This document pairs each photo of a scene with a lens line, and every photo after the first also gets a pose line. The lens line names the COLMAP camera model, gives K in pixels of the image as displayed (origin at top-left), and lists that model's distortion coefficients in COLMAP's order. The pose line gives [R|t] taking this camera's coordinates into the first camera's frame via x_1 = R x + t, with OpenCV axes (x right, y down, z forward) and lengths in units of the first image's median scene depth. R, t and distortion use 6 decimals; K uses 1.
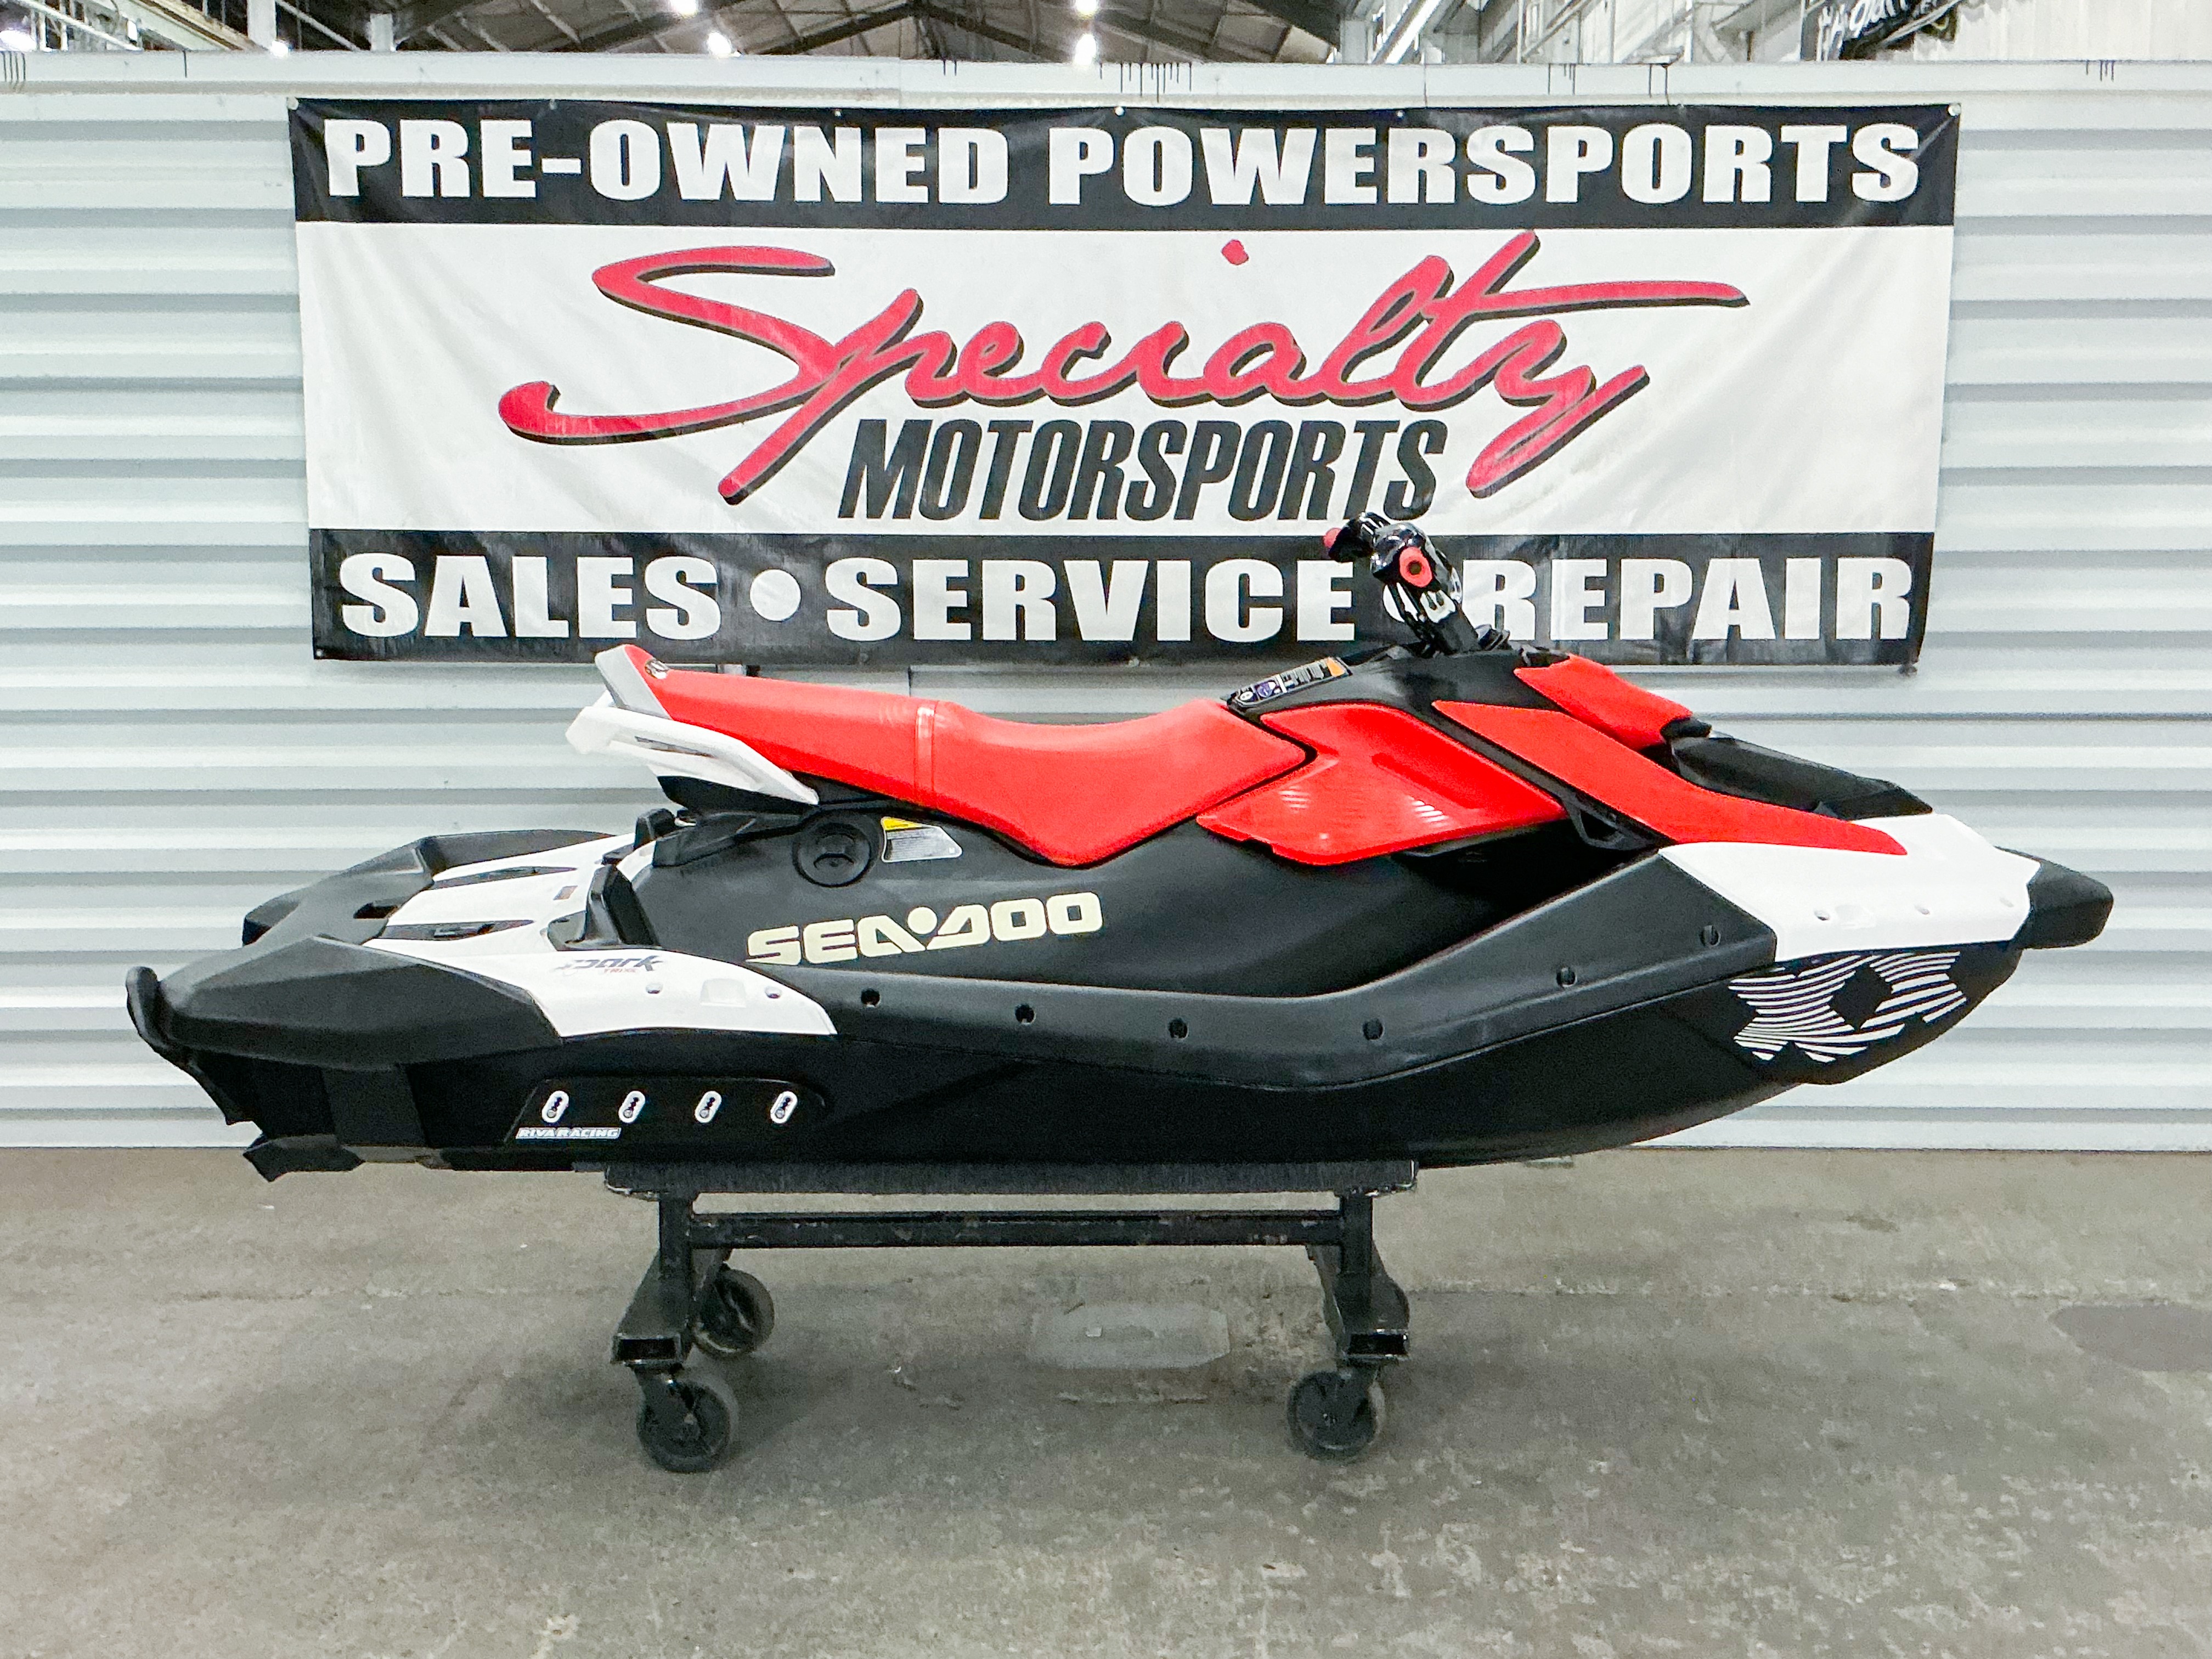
lens RADIAL K [[2534.4, 0, 1103.8], [0, 2534.4, 831.8], [0, 0, 1]] dist [0.154897, -0.360506]
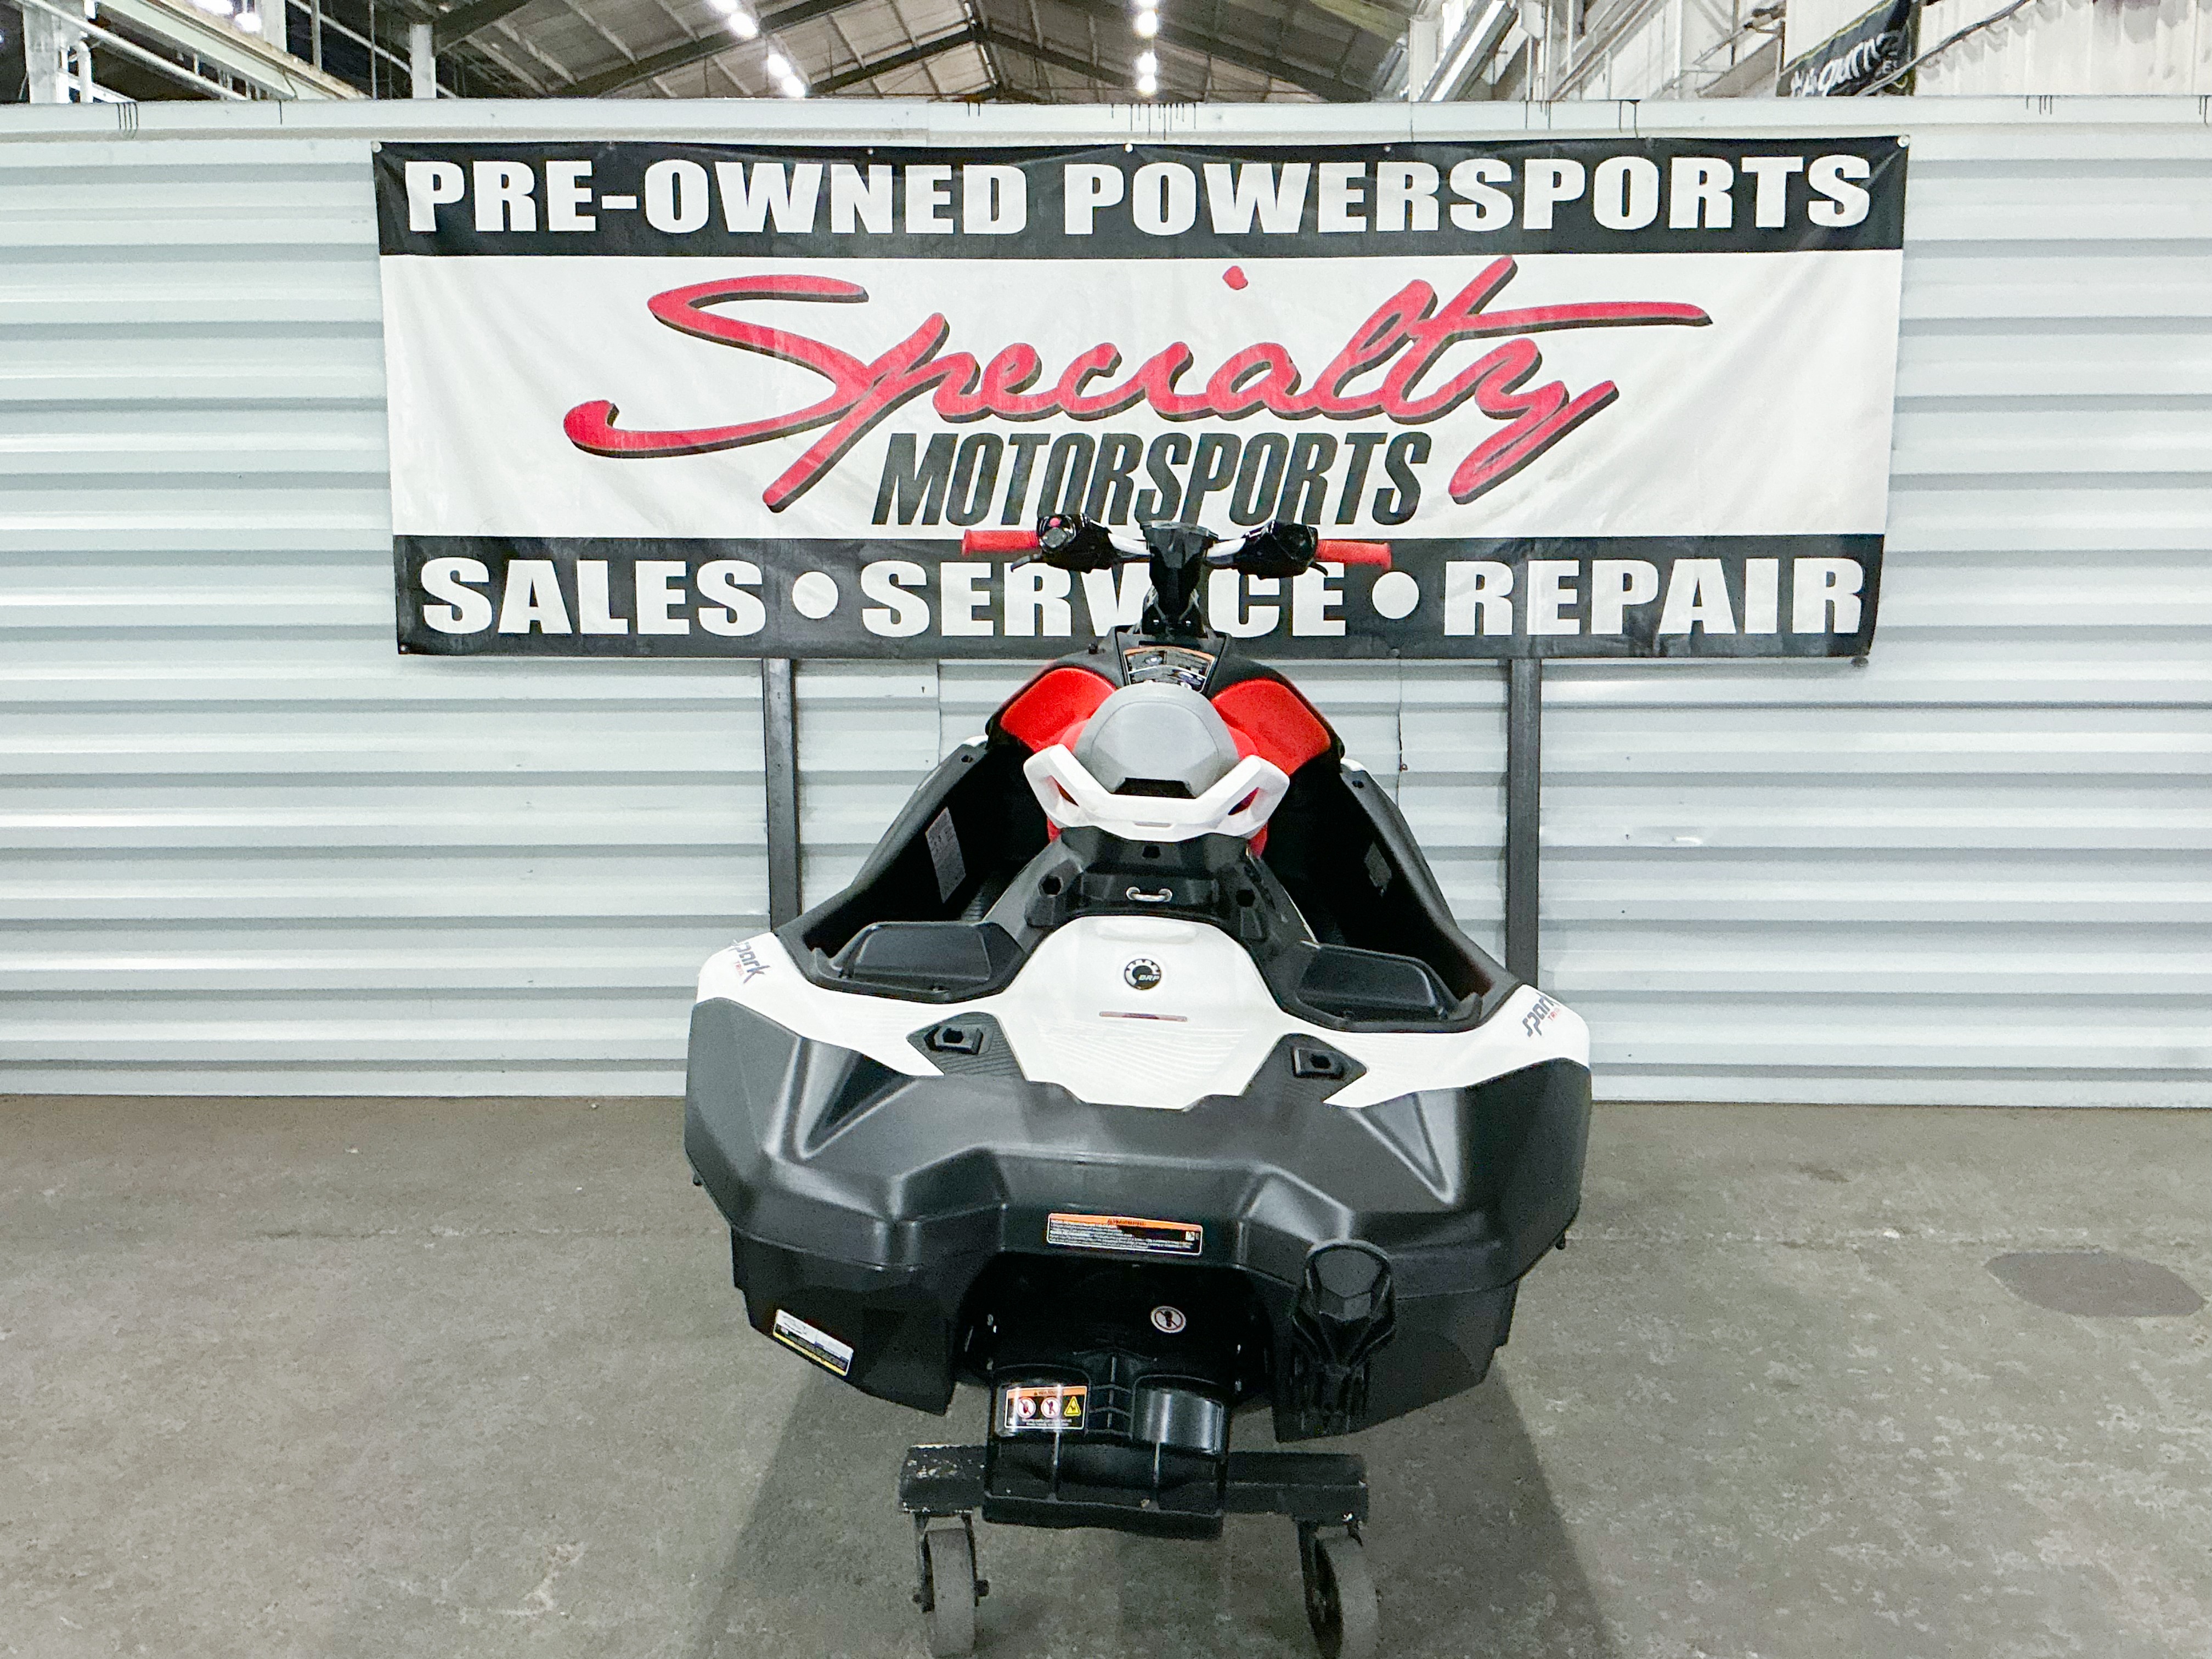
lens RADIAL K [[2217.2, 0, 1104.7], [0, 2217.2, 831.7], [0, 0, 1]] dist [0.154344, -0.348590]
pose [[0.999617, 0.000841, -0.027678, 0.022272], [-0.000629, 0.999970, 0.007661, 0.001464], [0.027684, -0.007641, 0.999588, 0.045099]]
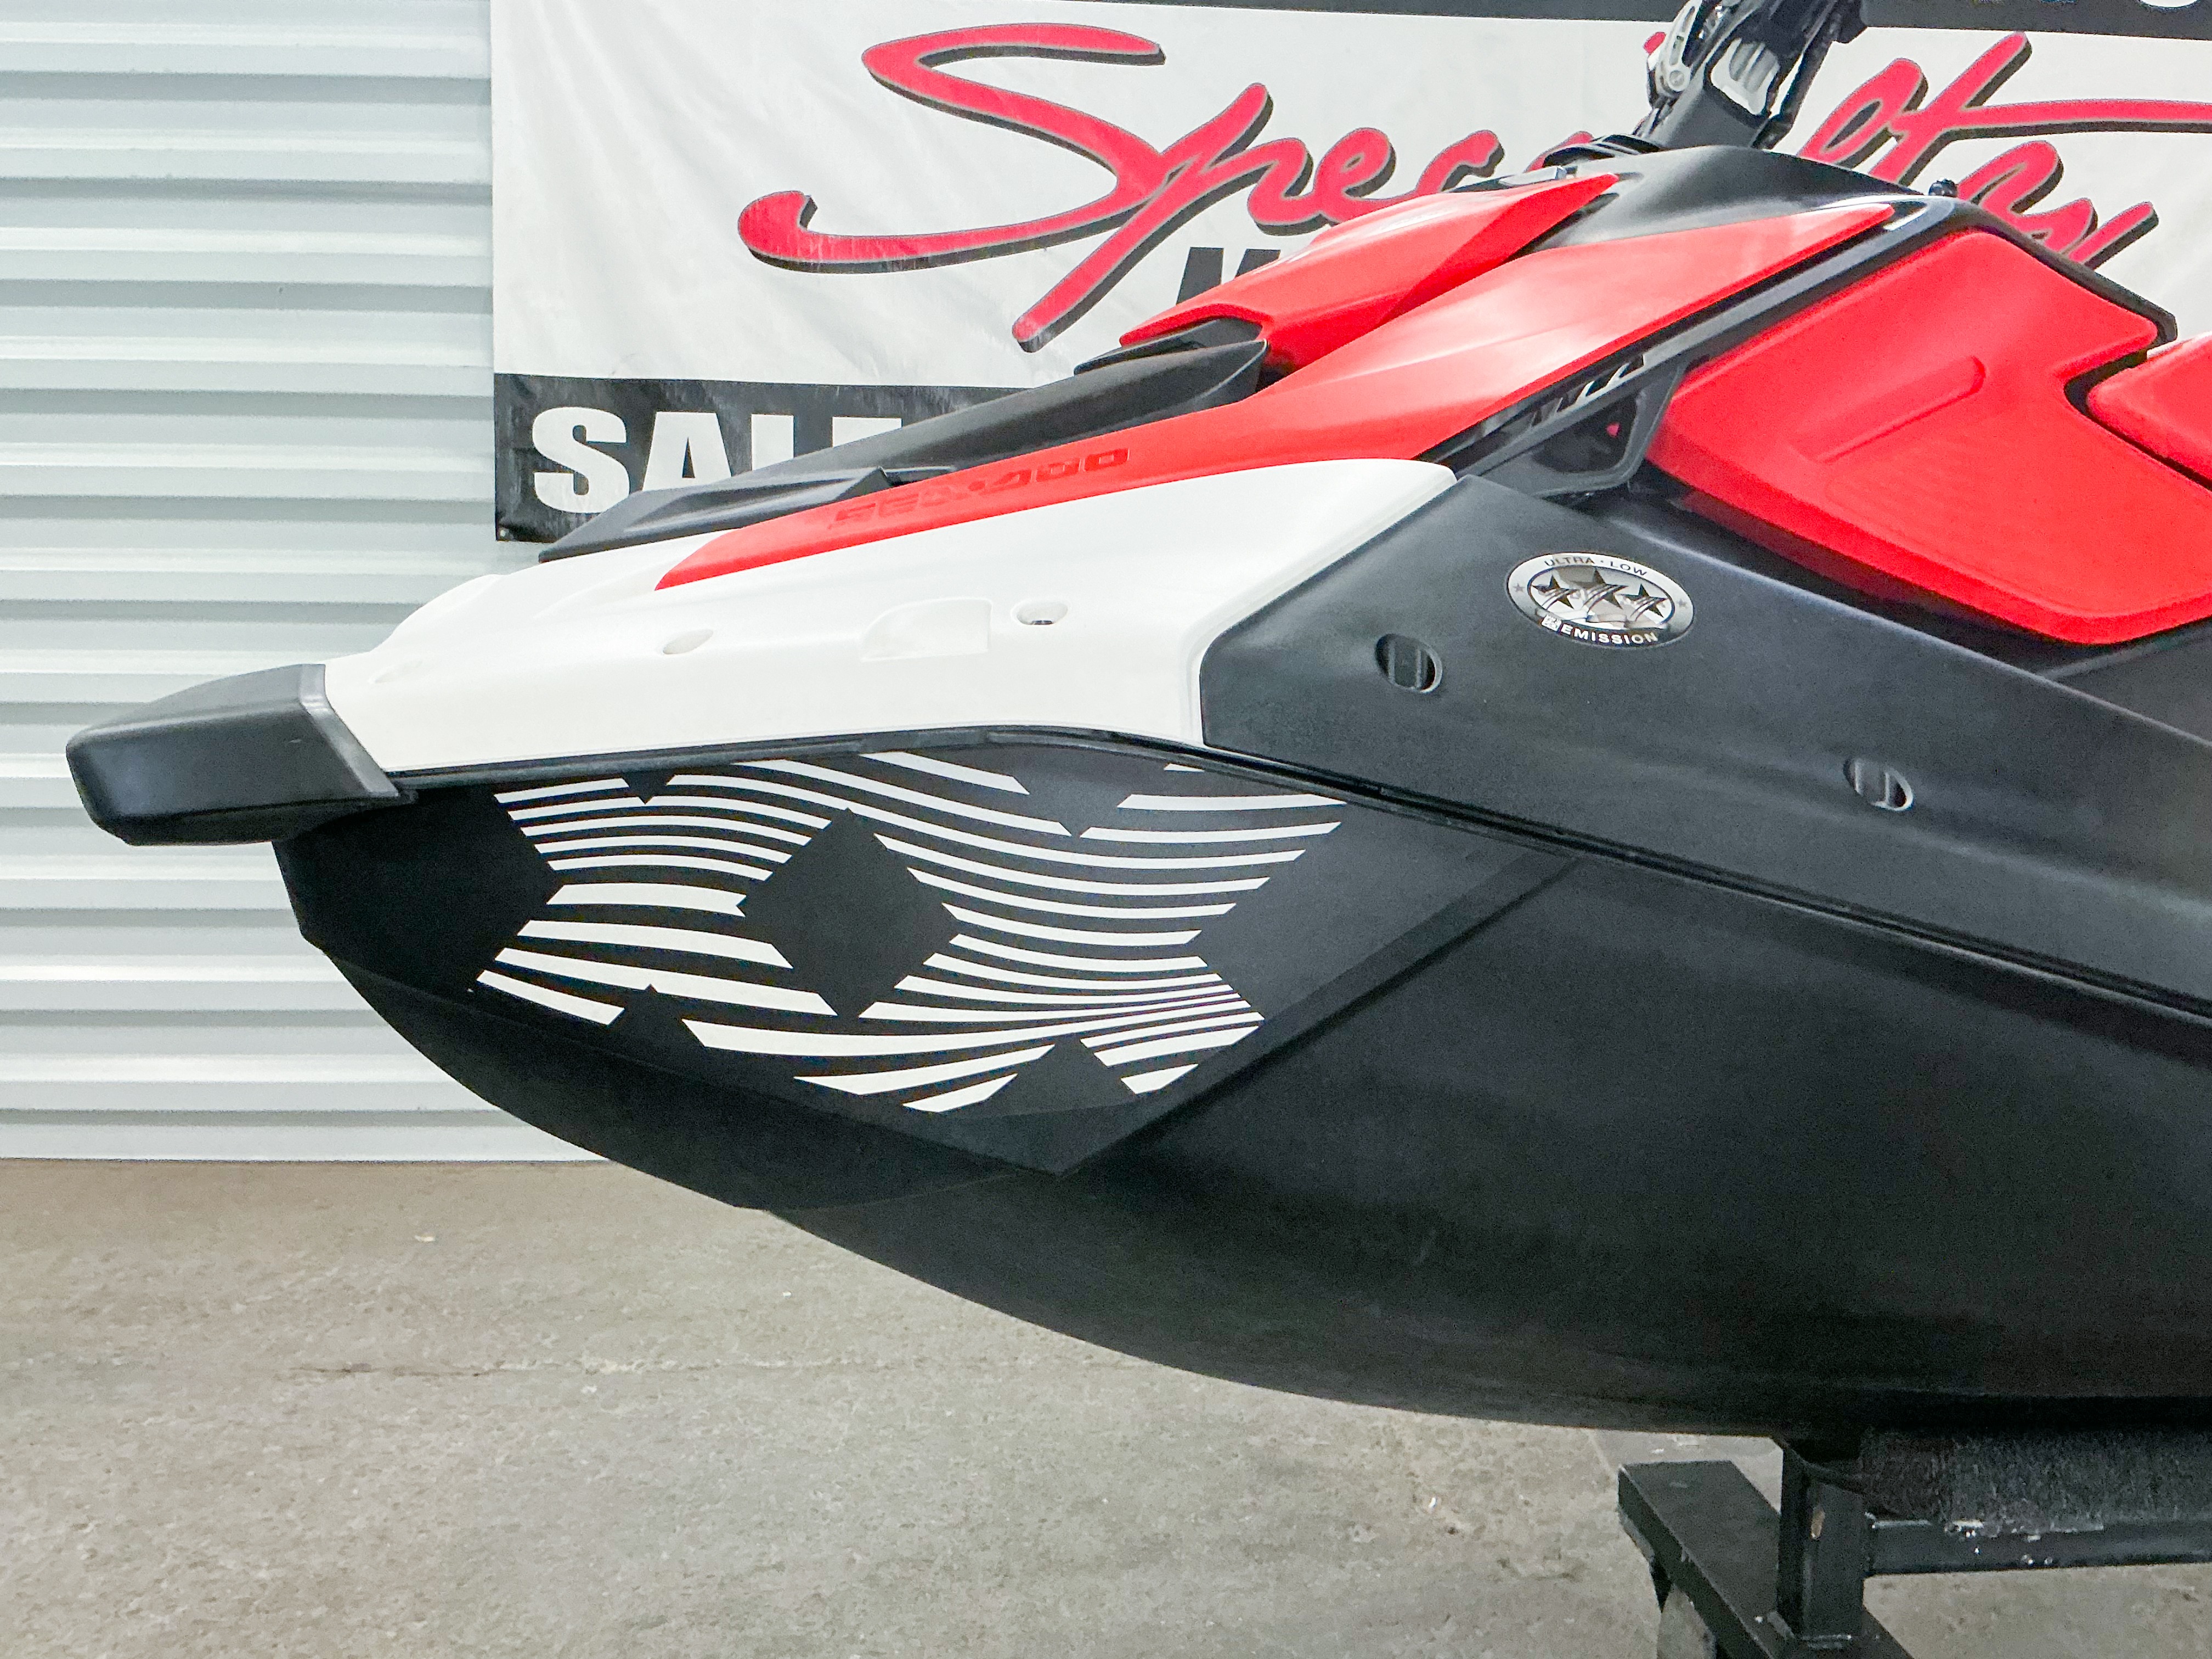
lens RADIAL K [[2014.2, 0, 1106.0], [0, 2014.2, 829.5], [0, 0, 1]] dist [0.135412, -0.303172]
pose [[0.999286, 0.009884, 0.036473, -0.144243], [-0.008052, 0.998716, -0.050022, 0.052540], [-0.036921, 0.049692, 0.998082, 0.376085]]
